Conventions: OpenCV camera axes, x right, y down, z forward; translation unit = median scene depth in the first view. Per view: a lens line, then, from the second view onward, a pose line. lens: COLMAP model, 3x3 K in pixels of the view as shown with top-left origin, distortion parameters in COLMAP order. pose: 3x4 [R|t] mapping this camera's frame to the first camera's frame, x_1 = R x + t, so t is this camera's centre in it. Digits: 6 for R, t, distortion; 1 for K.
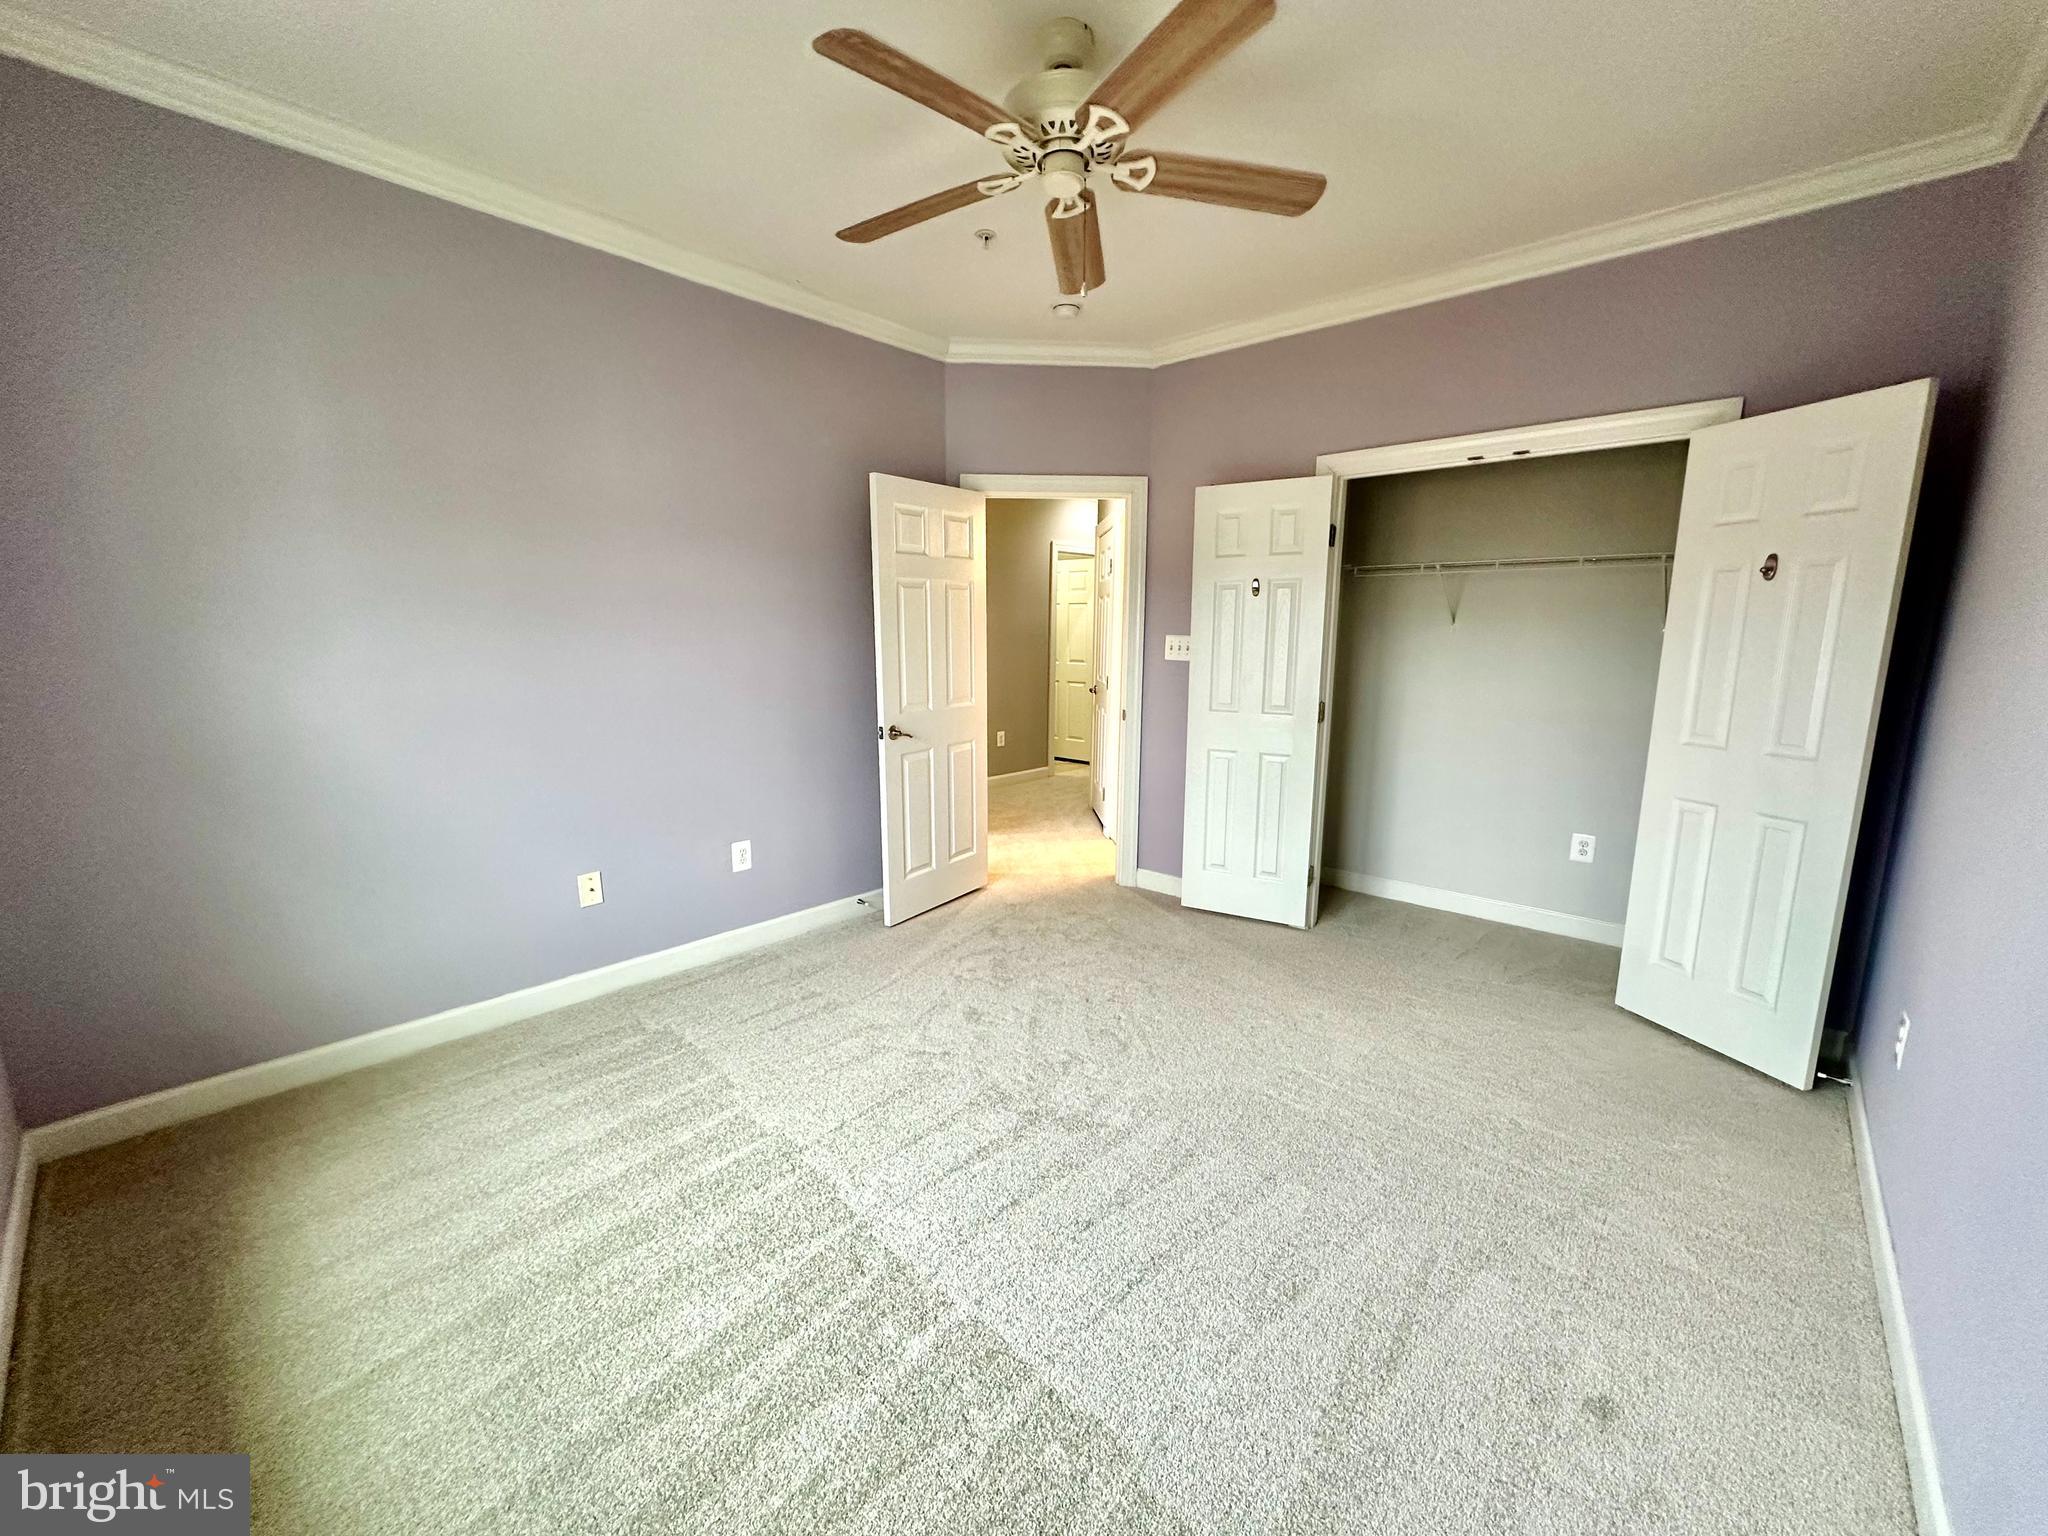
lens RADIAL K [[808.6, 0, 1017.8], [0, 808.6, 769.4], [0, 0, 1]] dist [-0.003021, -0.000289]
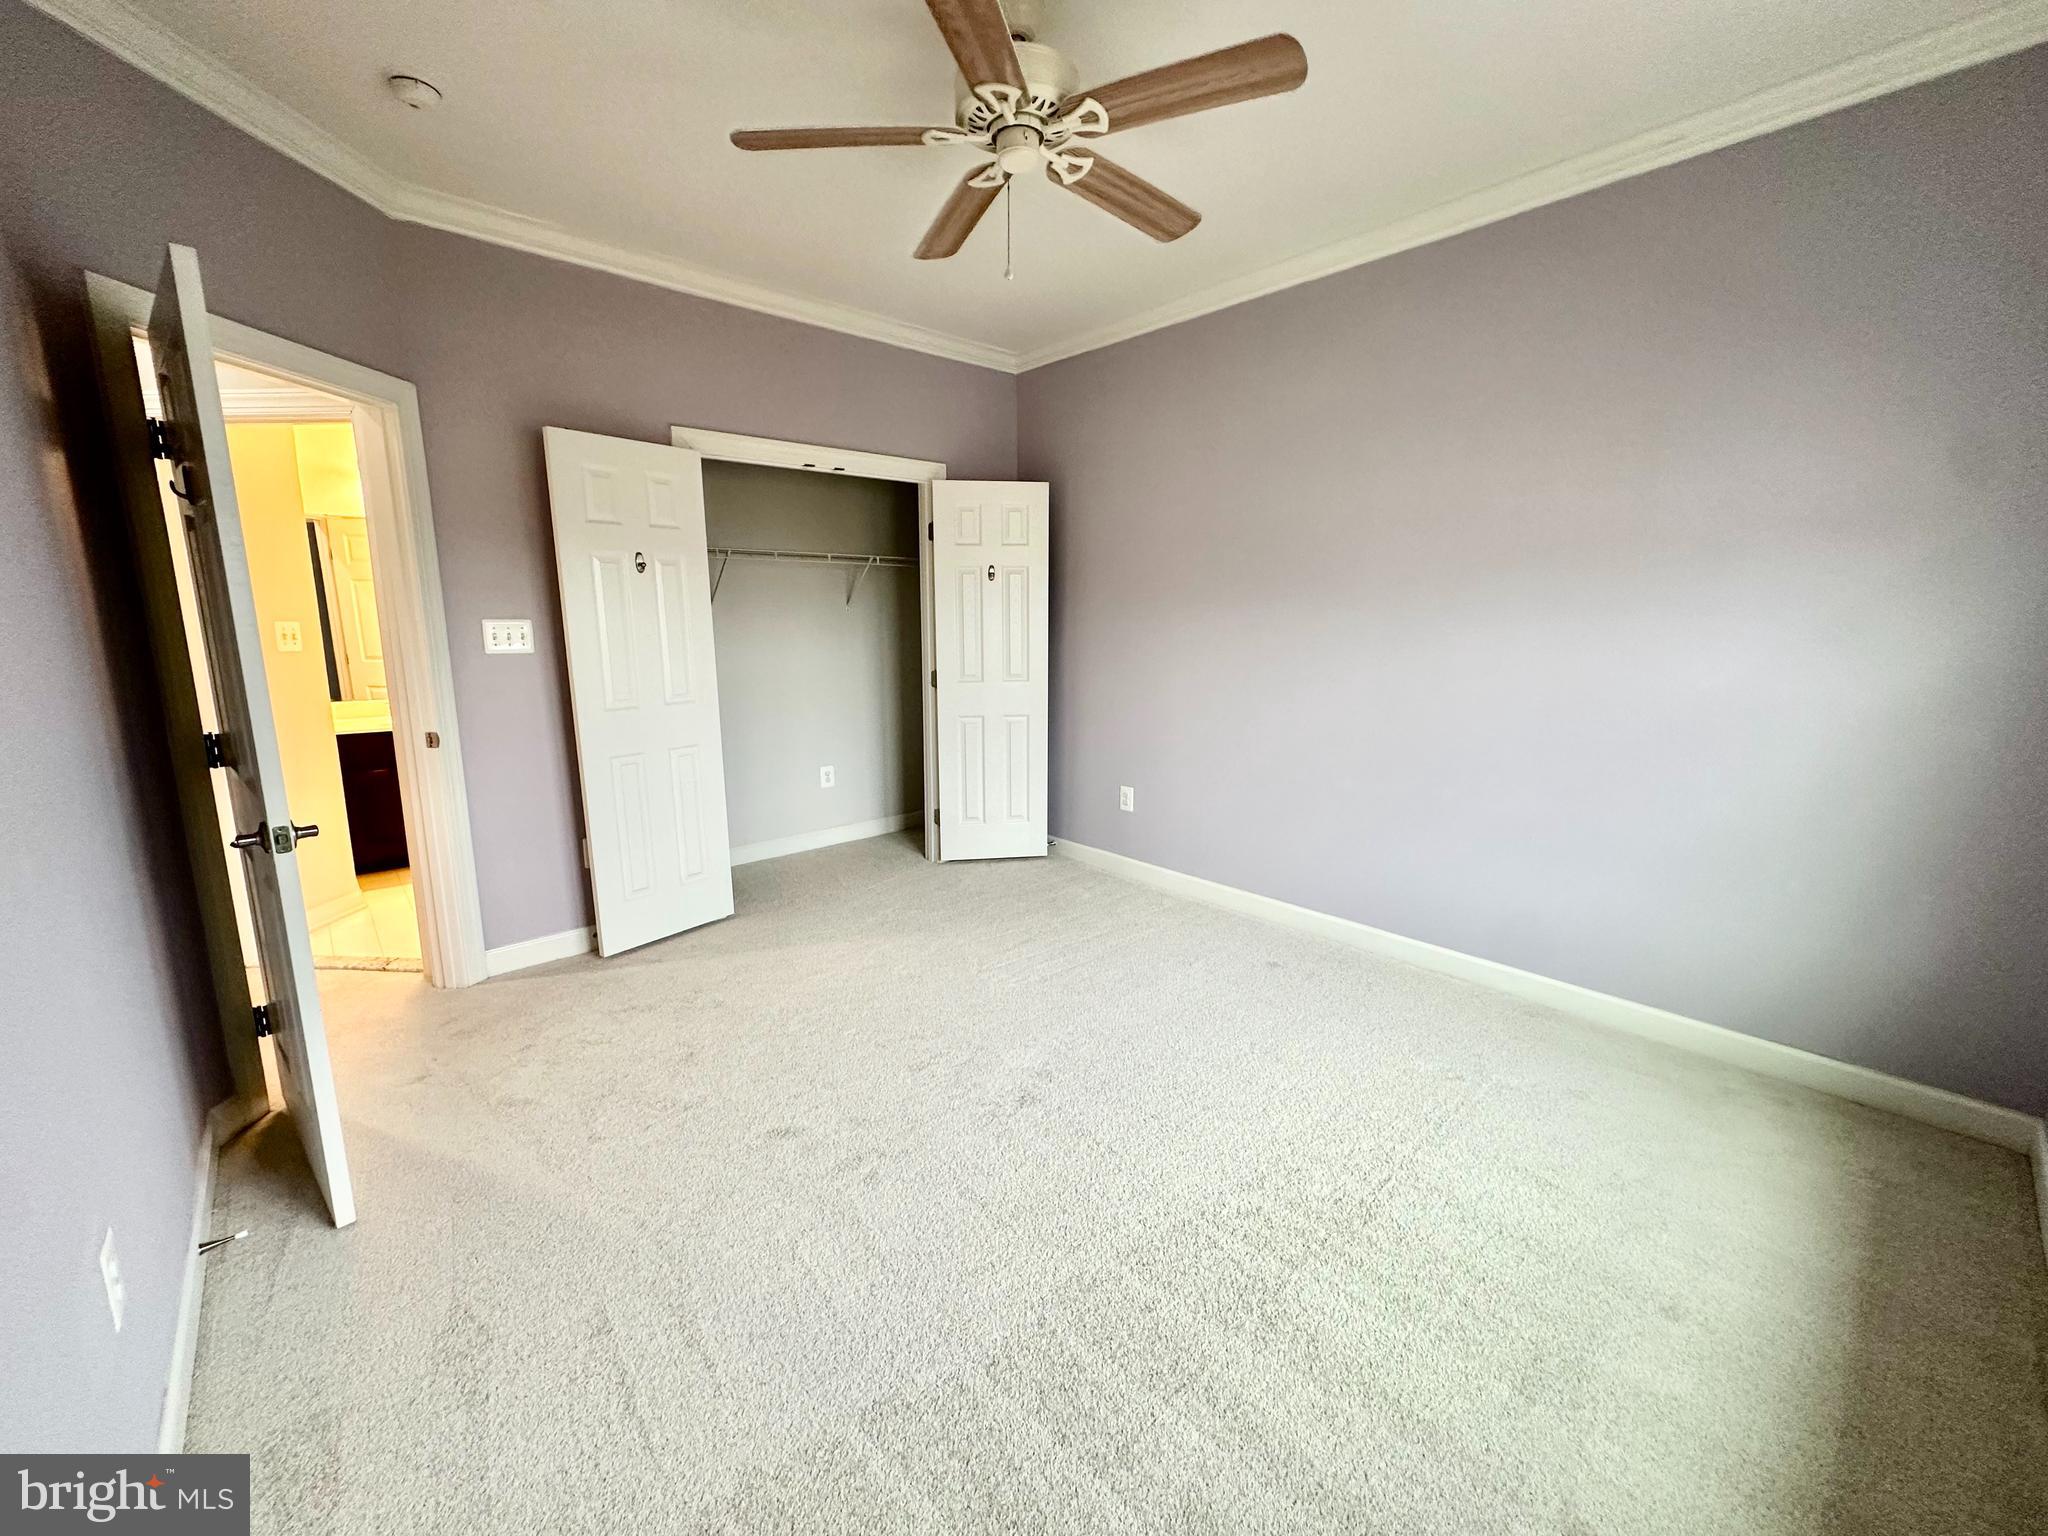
lens RADIAL K [[808.6, 0, 1017.8], [0, 808.6, 769.4], [0, 0, 1]] dist [-0.003021, -0.000289]
pose [[0.110063, -0.193445, 0.974918, -0.572980], [0.175072, 0.969314, 0.172568, -0.091337], [-0.978384, 0.151688, 0.140552, 0.531306]]
